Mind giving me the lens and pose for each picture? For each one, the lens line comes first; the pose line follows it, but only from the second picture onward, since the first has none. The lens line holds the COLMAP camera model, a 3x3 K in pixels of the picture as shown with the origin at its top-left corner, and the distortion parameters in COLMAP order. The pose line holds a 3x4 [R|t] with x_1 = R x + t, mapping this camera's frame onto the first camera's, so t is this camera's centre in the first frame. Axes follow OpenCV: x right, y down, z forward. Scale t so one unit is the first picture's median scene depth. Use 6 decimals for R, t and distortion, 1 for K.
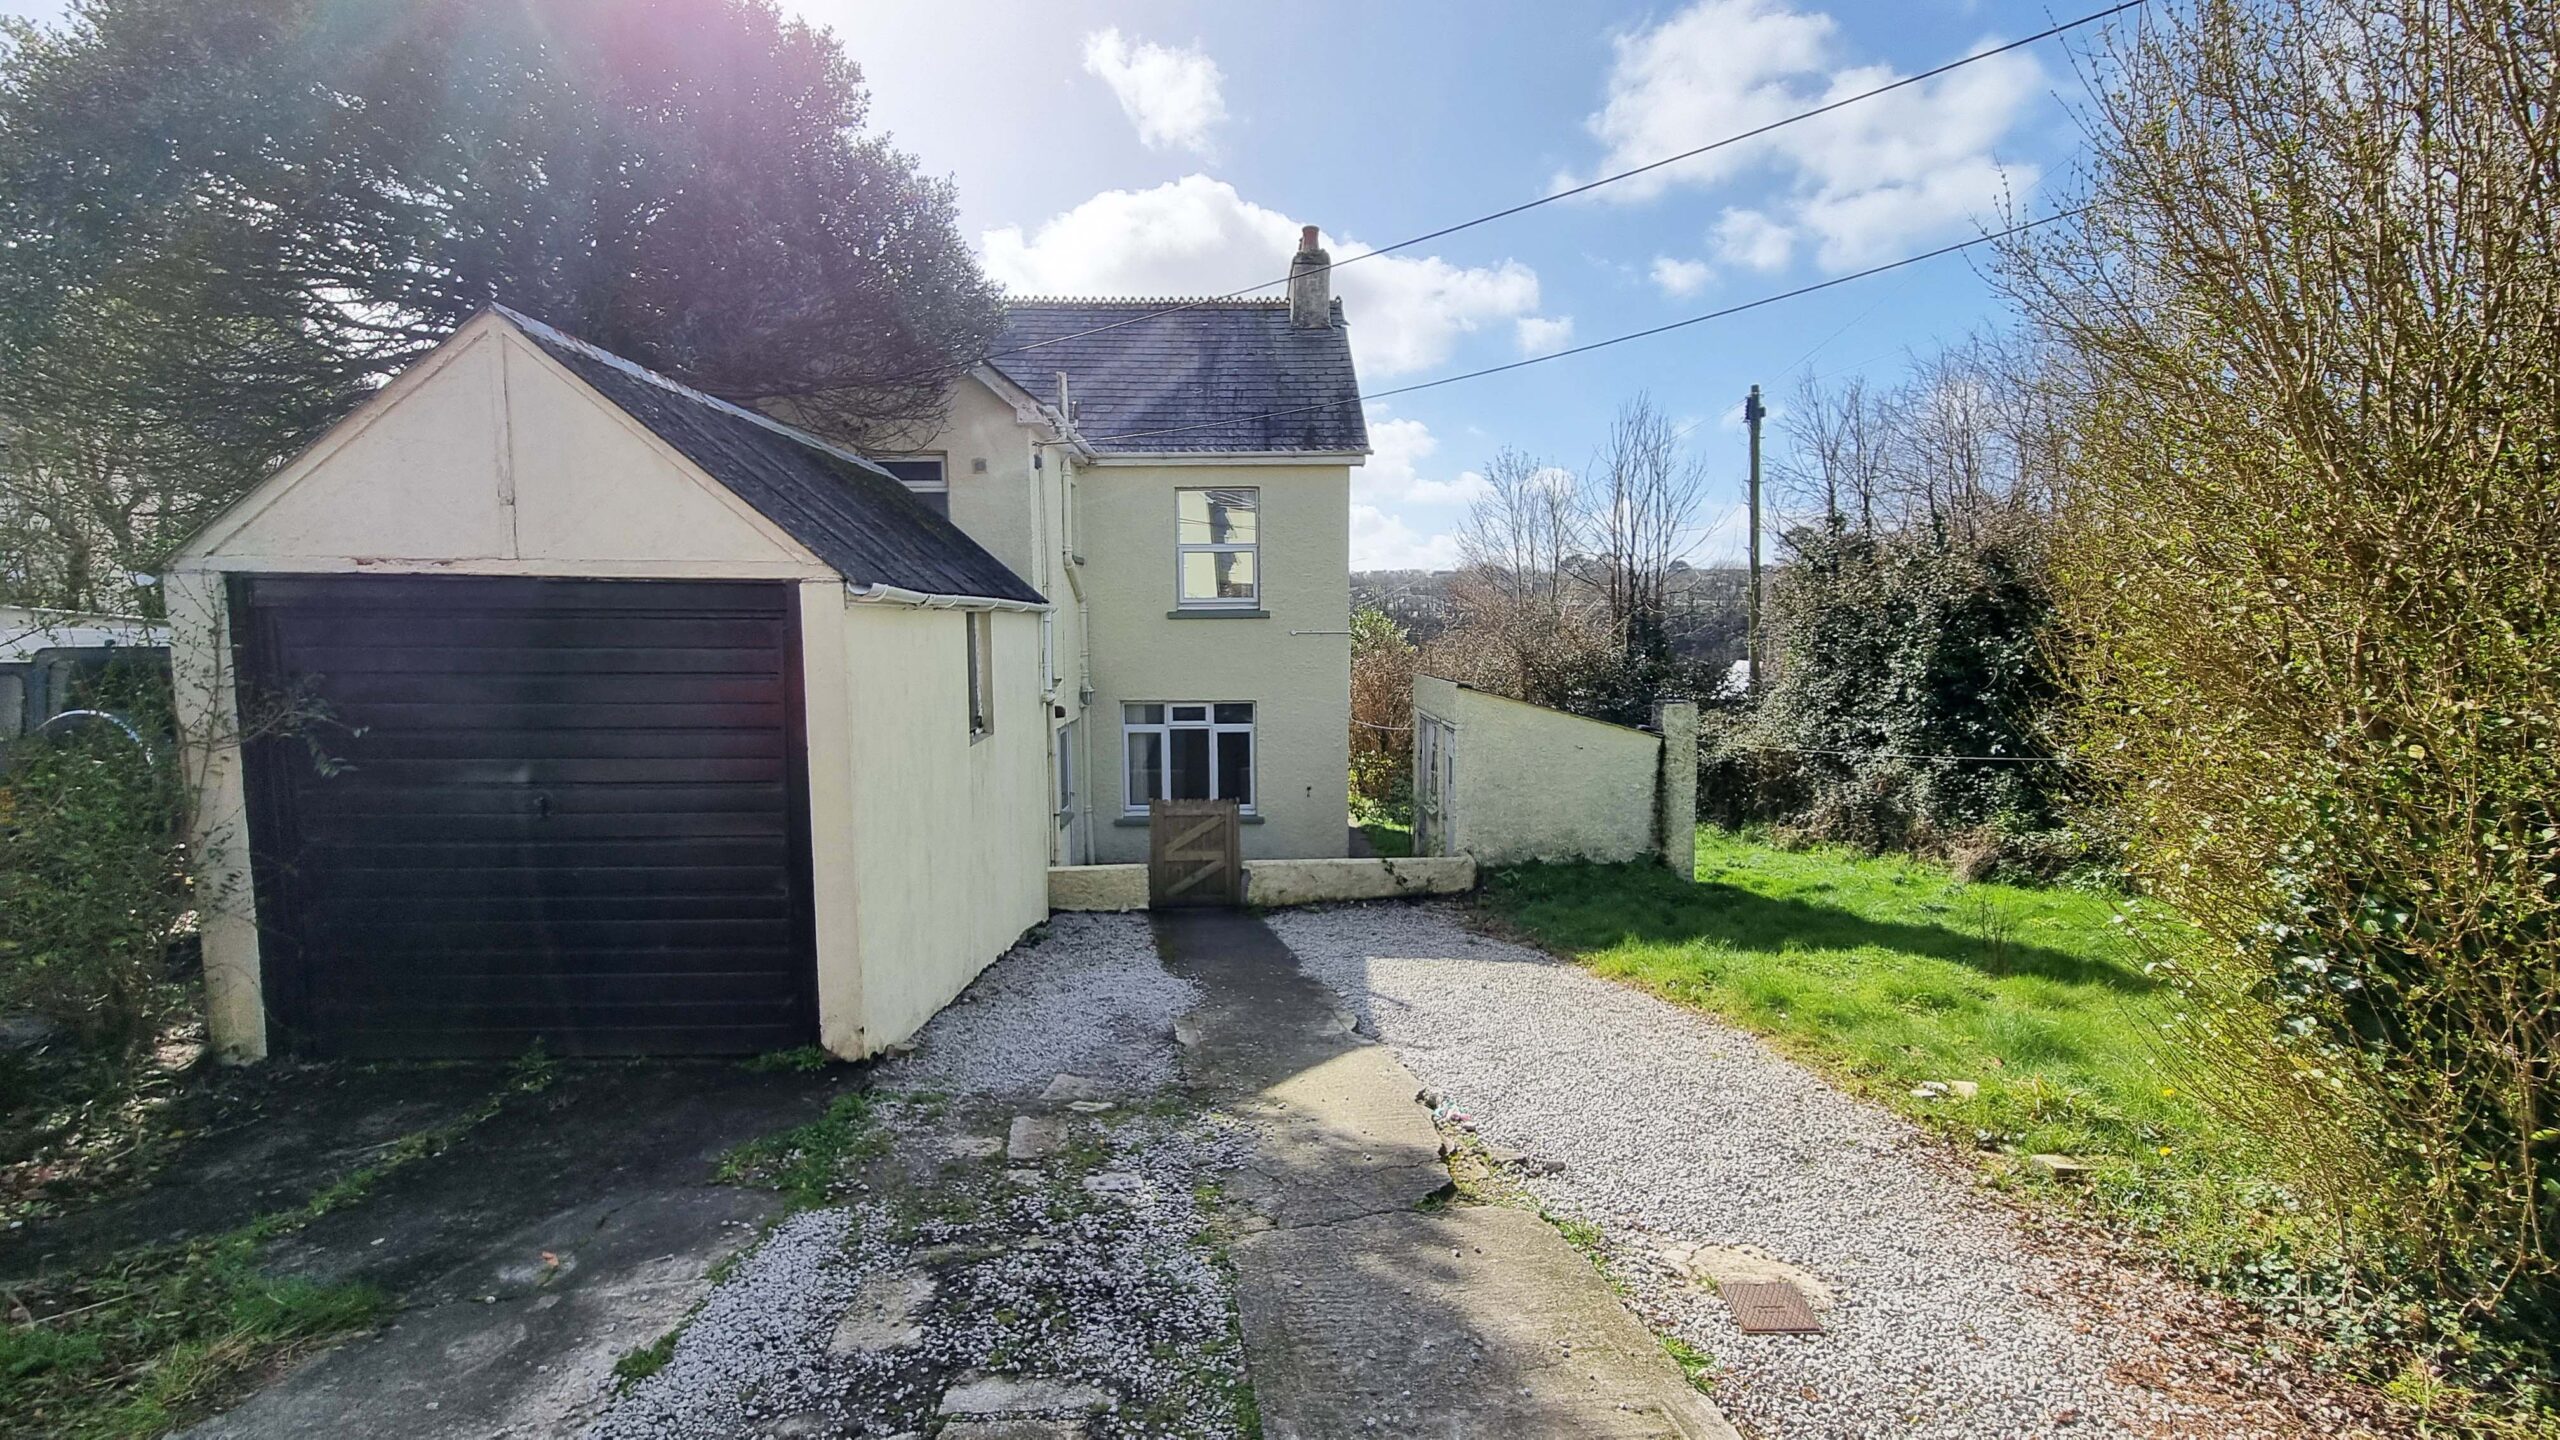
lens RADIAL K [[1034.5, 0, 1286.1], [0, 1034.5, 729.6], [0, 0, 1]] dist [0.003749, 0.000176]
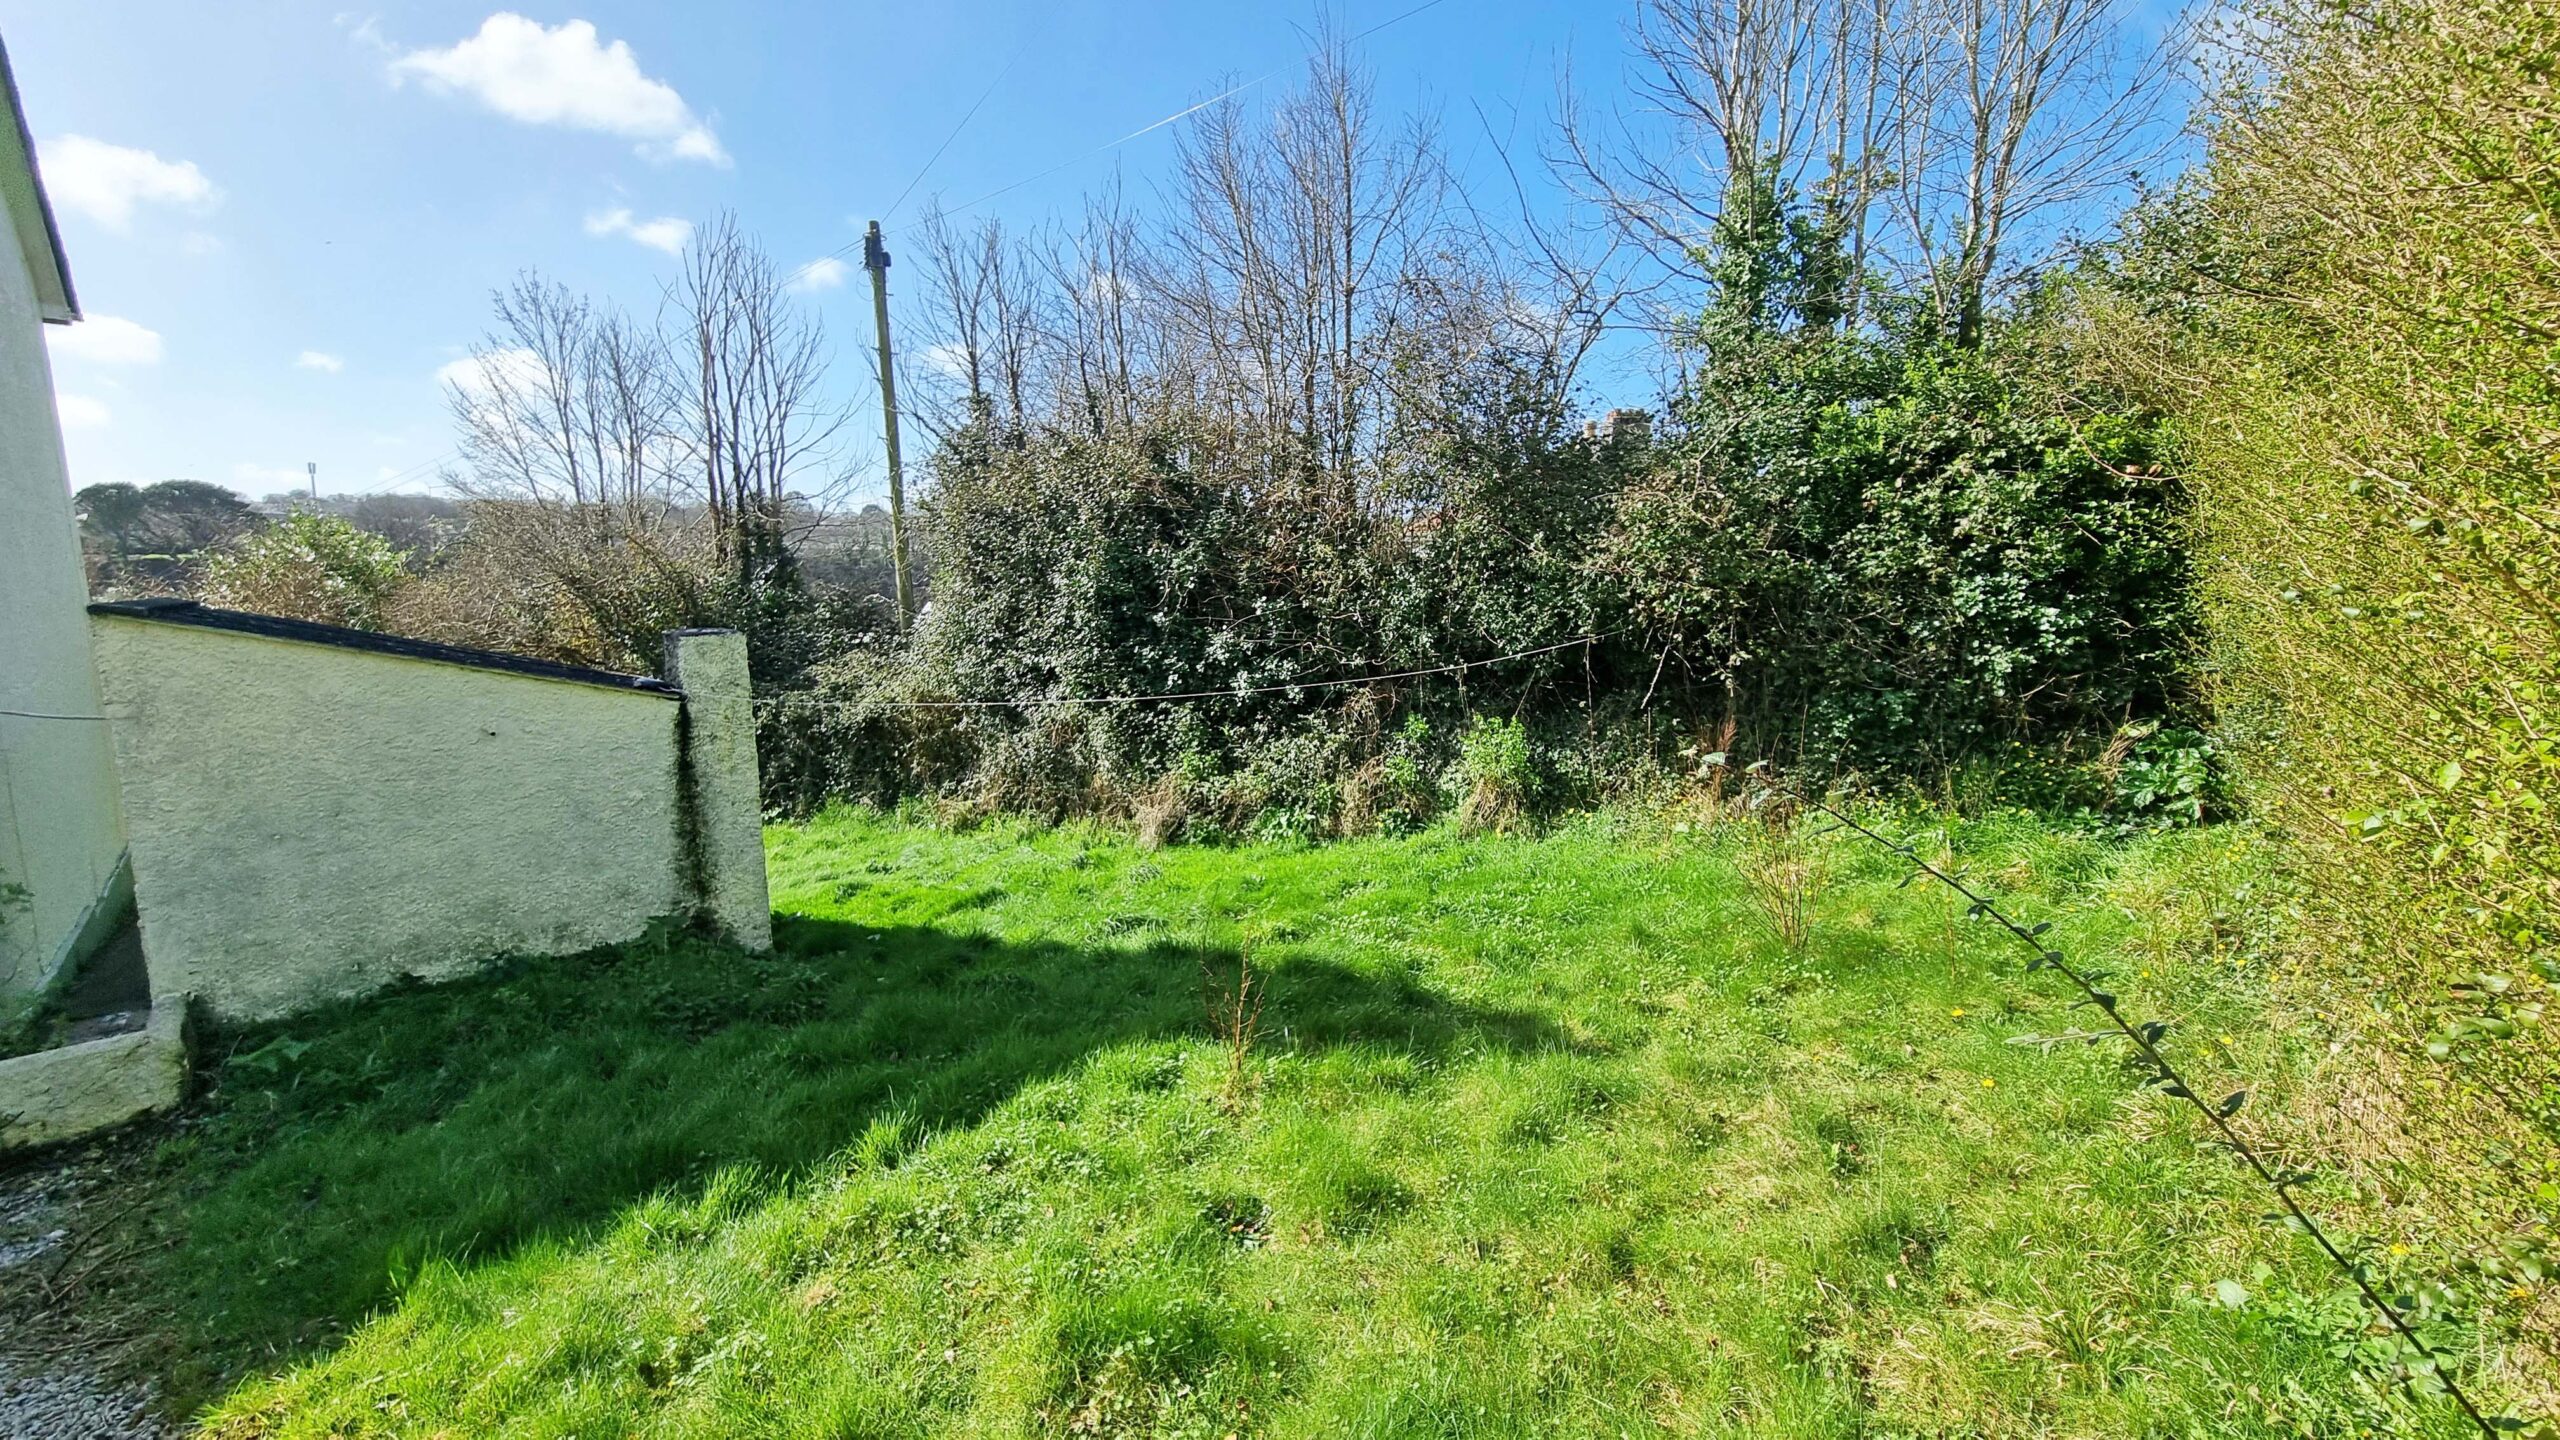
lens RADIAL K [[1034.5, 0, 1268.0], [0, 1034.5, 717.6], [0, 0, 1]] dist [0.003749, 0.000176]
pose [[0.753992, -0.087047, 0.651091, 0.189212], [0.061422, 0.996181, 0.062054, 0.001908], [-0.654006, -0.006797, 0.756459, 0.305455]]
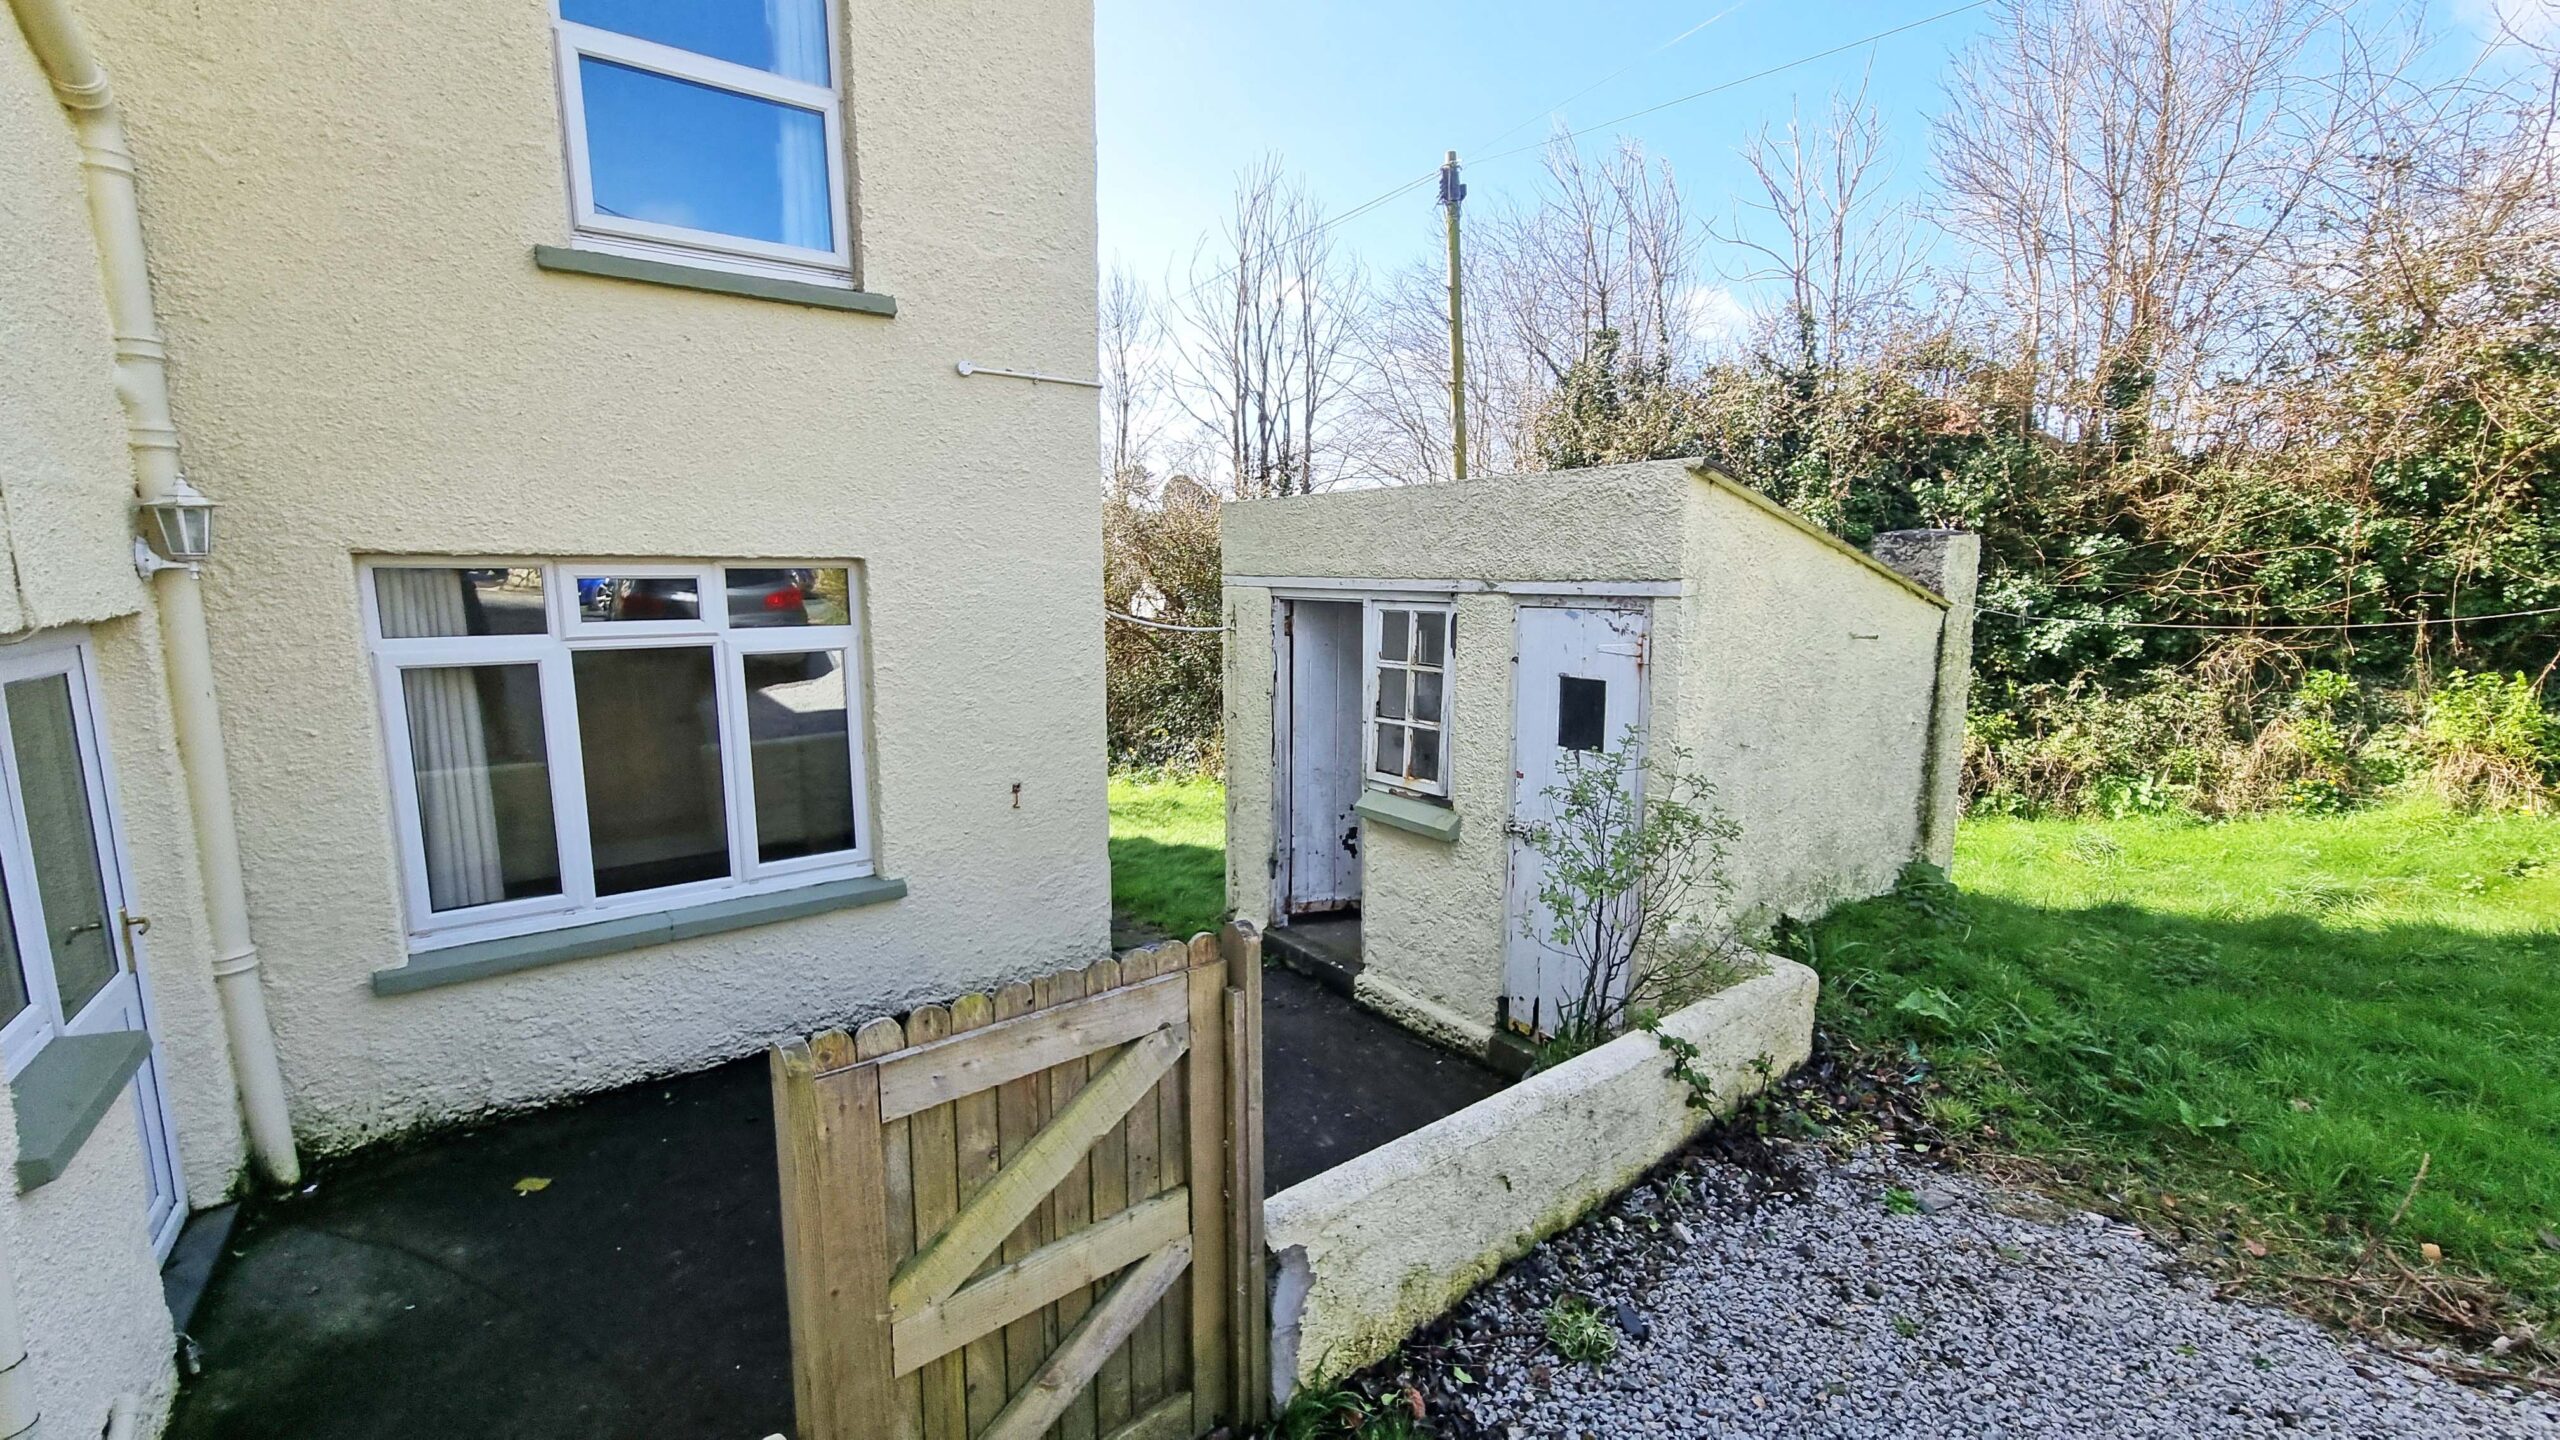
lens RADIAL K [[1034.5, 0, 1268.7], [0, 1034.5, 715.8], [0, 0, 1]] dist [0.003749, 0.000176]
pose [[0.821854, -0.073441, 0.564945, -0.116209], [0.045459, 0.996948, 0.063468, 0.009356], [-0.567882, -0.026480, 0.822684, 0.619851]]
